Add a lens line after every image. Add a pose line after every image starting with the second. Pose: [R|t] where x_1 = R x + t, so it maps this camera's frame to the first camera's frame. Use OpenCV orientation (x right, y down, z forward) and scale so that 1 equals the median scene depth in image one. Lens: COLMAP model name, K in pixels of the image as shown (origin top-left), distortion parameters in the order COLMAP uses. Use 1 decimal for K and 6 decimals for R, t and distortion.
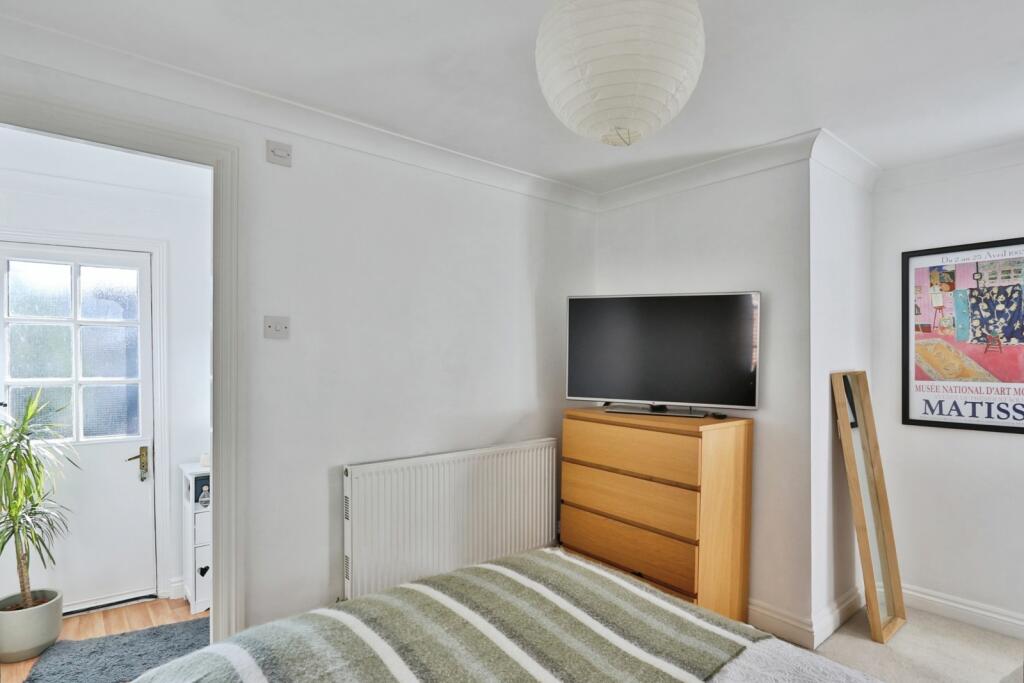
lens RADIAL K [[557.4, 0, 541.4], [0, 557.4, 365.8], [0, 0, 1]] dist [-0.017824, 0.002057]
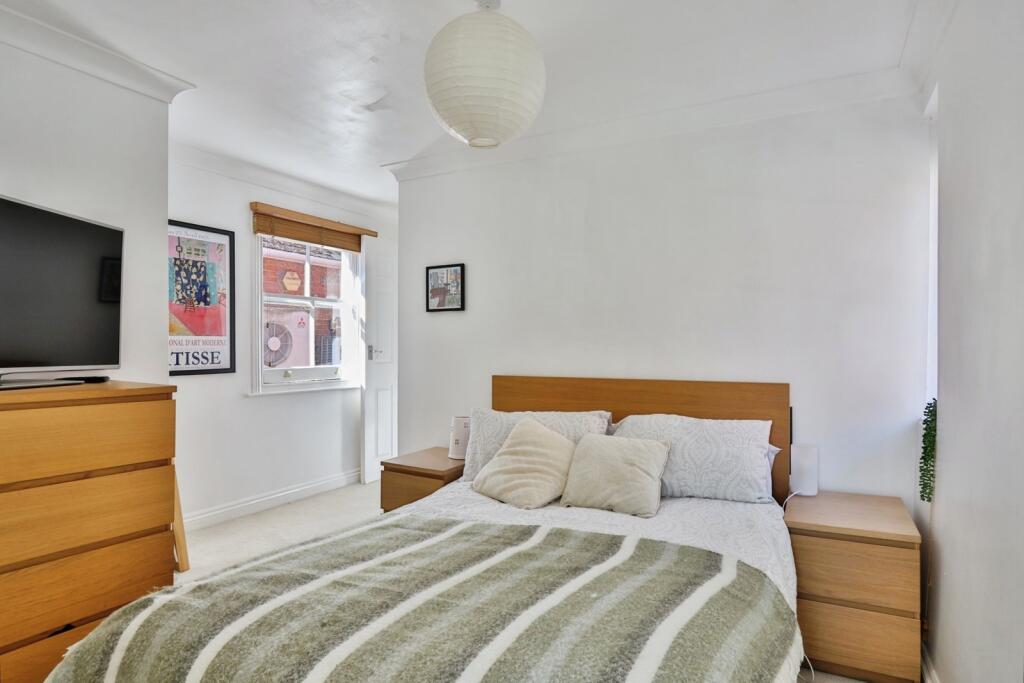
lens RADIAL K [[557.4, 0, 513.7], [0, 557.4, 344.8], [0, 0, 1]] dist [-0.017824, 0.002057]
pose [[-0.354414, -0.009142, 0.935044, -0.623783], [0.005226, 0.999917, 0.011757, 0.039227], [-0.935074, 0.009054, -0.354337, 0.758119]]
